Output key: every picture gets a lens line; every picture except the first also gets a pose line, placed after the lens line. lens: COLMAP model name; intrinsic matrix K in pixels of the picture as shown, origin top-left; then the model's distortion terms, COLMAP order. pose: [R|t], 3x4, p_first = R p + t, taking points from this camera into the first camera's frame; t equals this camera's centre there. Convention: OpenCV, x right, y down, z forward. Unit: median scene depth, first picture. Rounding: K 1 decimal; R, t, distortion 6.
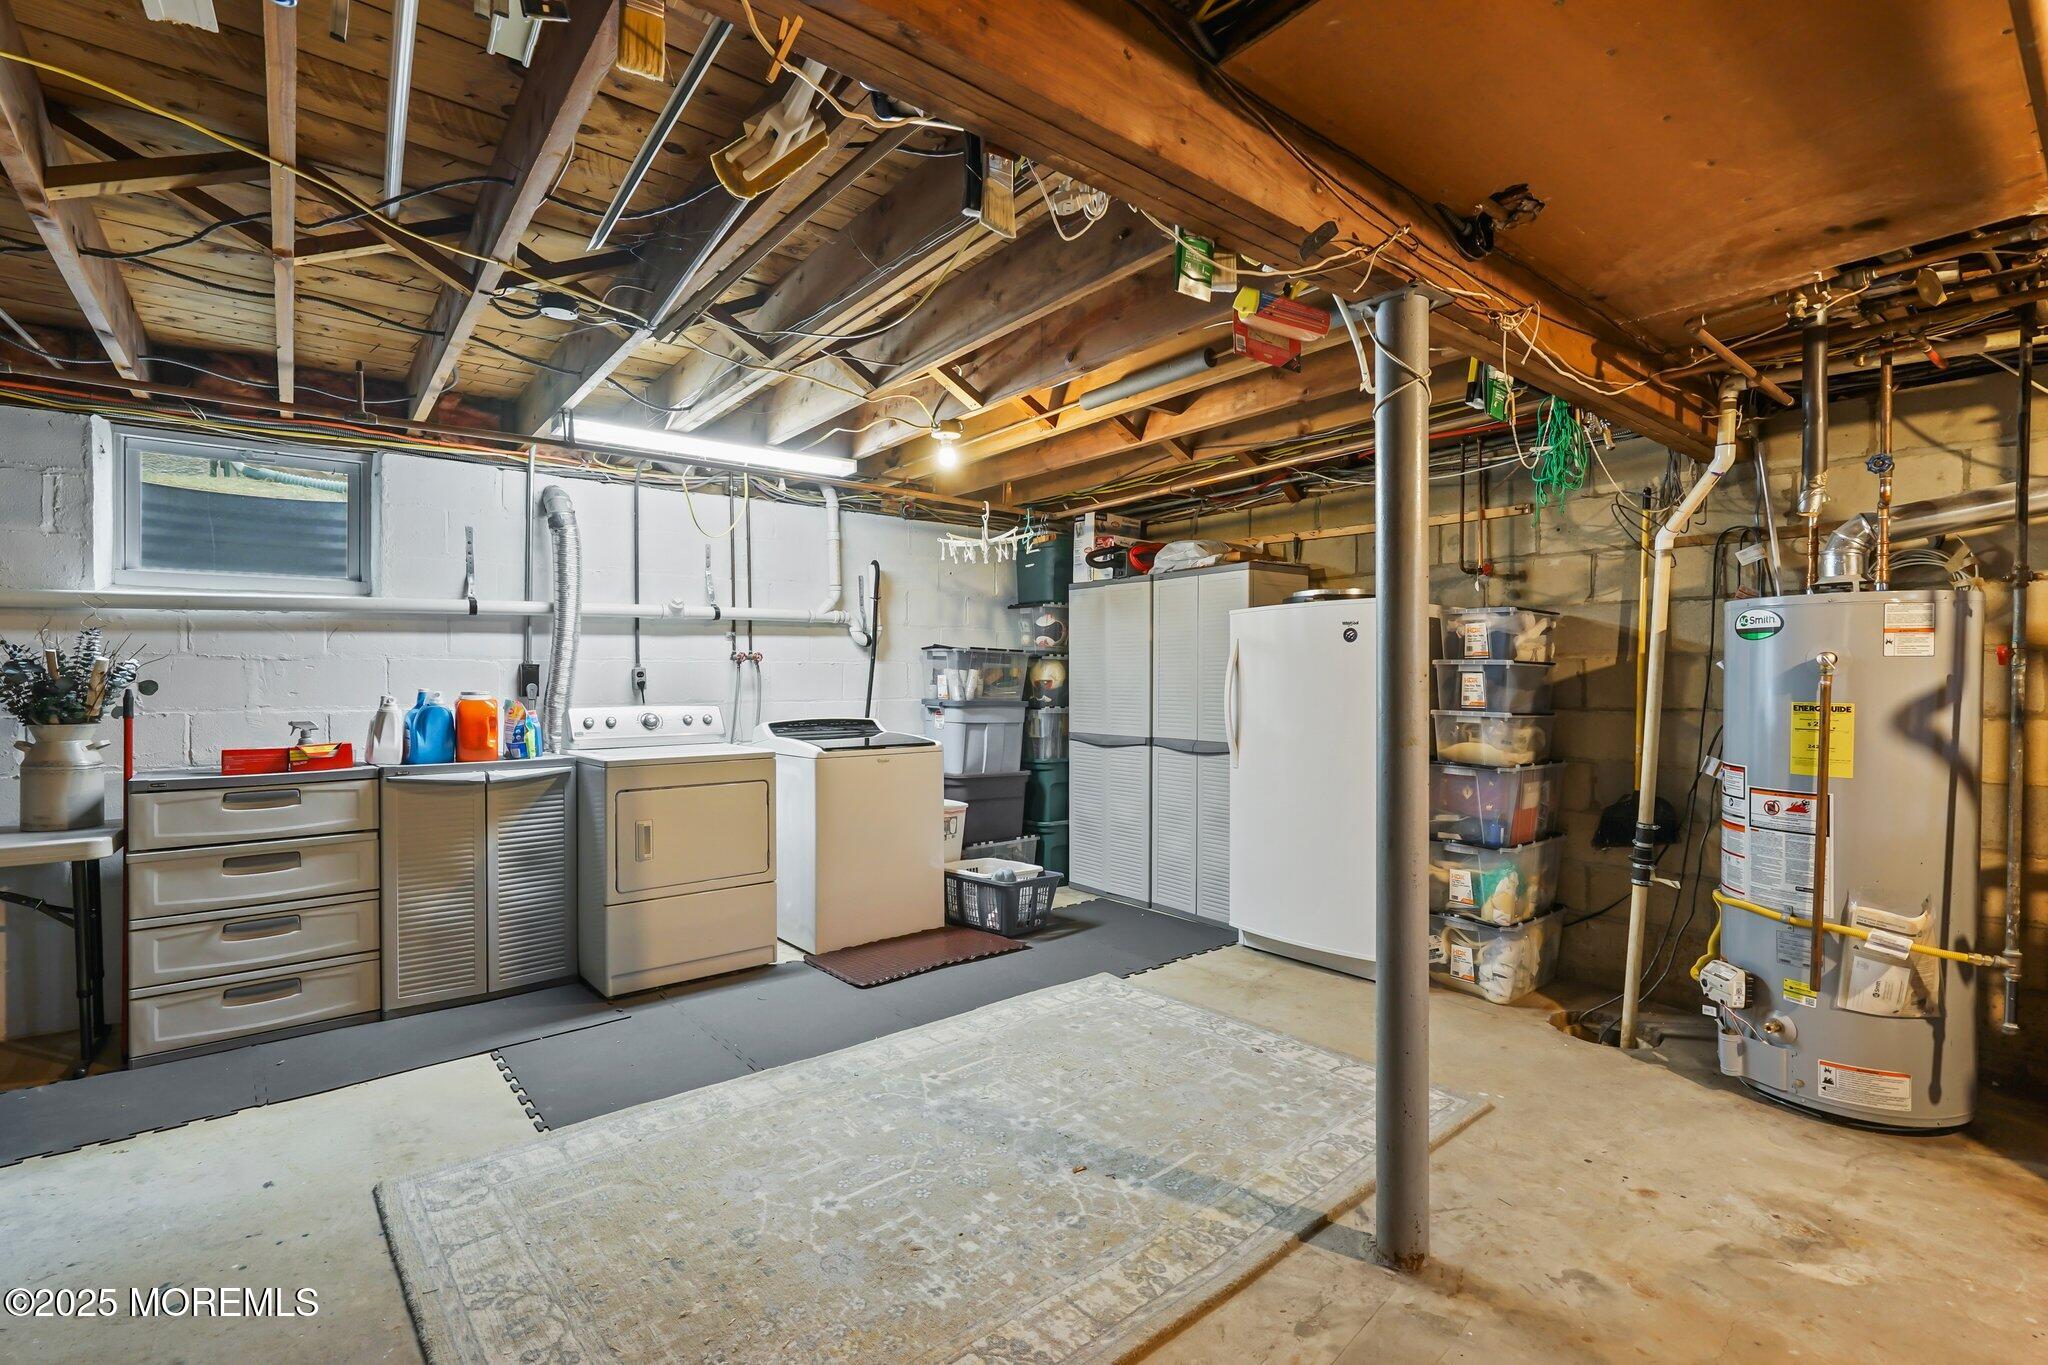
lens RADIAL K [[929.9, 0, 1012.2], [0, 929.9, 685.0], [0, 0, 1]] dist [-0.001690, 0.001306]
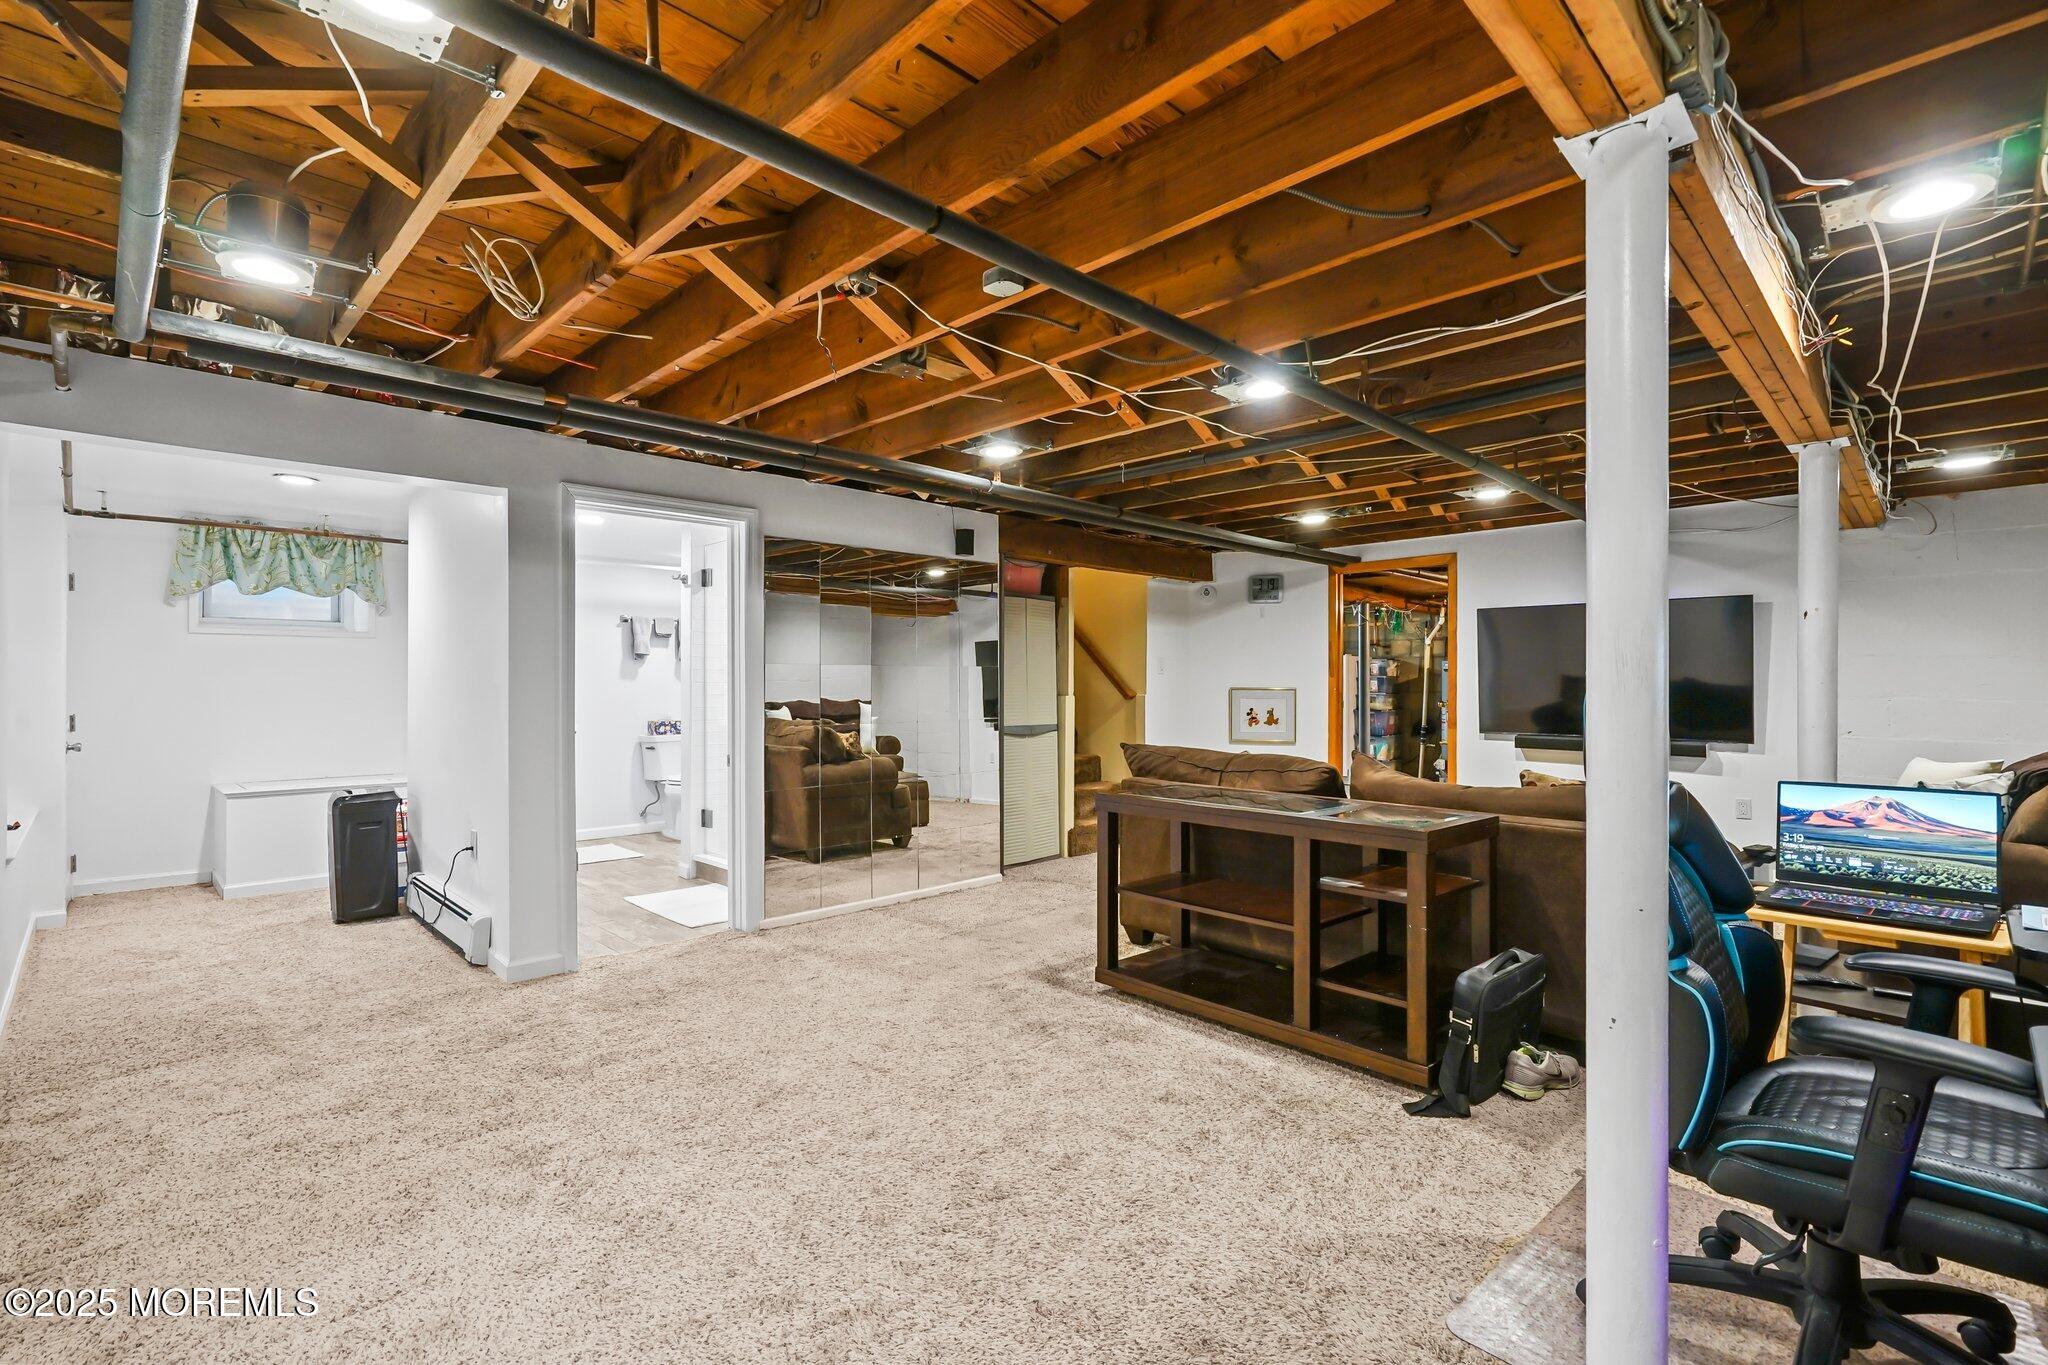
lens RADIAL K [[929.9, 0, 1022.5], [0, 929.9, 687.3], [0, 0, 1]] dist [-0.001690, 0.001306]
pose [[0.992521, -0.003772, 0.122016, -1.033761], [0.004194, 0.999986, -0.003196, 0.015017], [-0.122002, 0.003684, 0.992523, -1.912395]]
